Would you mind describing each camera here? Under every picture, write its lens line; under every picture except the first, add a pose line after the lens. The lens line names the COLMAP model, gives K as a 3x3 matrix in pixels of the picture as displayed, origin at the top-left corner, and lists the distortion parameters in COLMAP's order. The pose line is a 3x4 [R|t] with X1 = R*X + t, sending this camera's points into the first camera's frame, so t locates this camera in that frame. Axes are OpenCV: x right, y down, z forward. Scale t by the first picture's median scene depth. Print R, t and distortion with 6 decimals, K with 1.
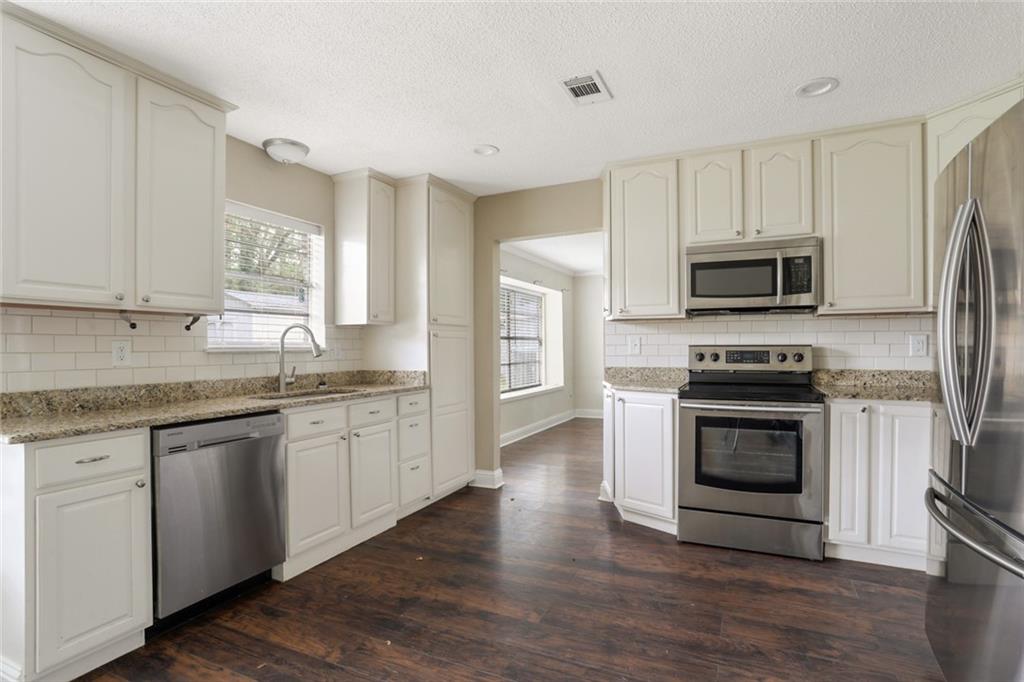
lens RADIAL K [[514.6, 0, 510.8], [0, 514.6, 355.8], [0, 0, 1]] dist [-0.073401, 0.045877]
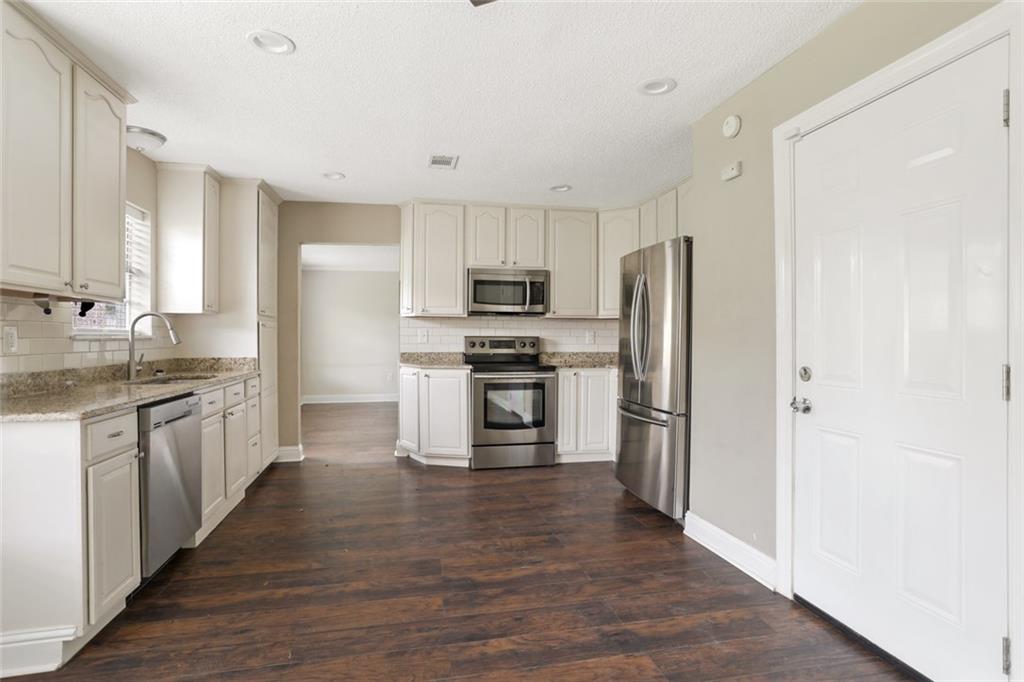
lens RADIAL K [[514.6, 0, 510.8], [0, 514.6, 355.8], [0, 0, 1]] dist [-0.073401, 0.045877]
pose [[0.795313, -0.013302, 0.606054, -0.455423], [0.001959, 0.999810, 0.019374, 0.007025], [-0.606196, -0.014221, 0.795188, -0.234339]]
